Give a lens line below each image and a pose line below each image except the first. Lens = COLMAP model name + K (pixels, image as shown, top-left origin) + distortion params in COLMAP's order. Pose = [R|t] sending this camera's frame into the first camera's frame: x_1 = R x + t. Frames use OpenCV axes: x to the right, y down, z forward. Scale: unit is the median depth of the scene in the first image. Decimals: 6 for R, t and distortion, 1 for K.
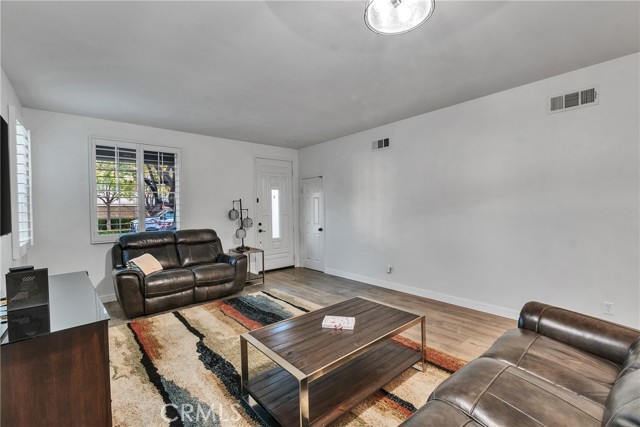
lens RADIAL K [[280.6, 0, 321.6], [0, 280.6, 210.3], [0, 0, 1]] dist [0.003060, -0.000395]
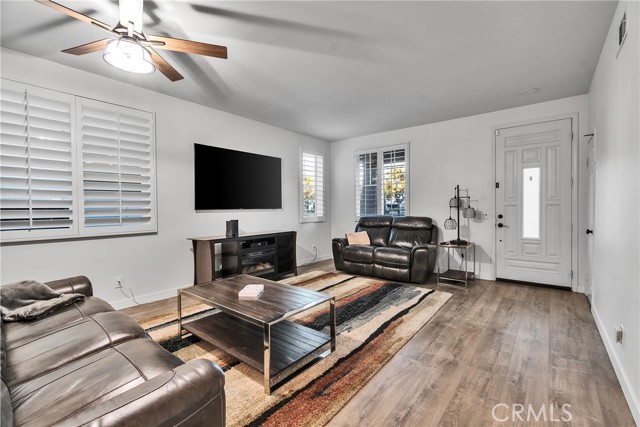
lens RADIAL K [[280.6, 0, 321.7], [0, 280.6, 213.0], [0, 0, 1]] dist [0.003060, -0.000395]
pose [[0.173891, 0.036656, -0.984082, 0.546606], [-0.003662, 0.999324, 0.036576, 0.017273], [0.984758, -0.002757, 0.173908, 0.480451]]
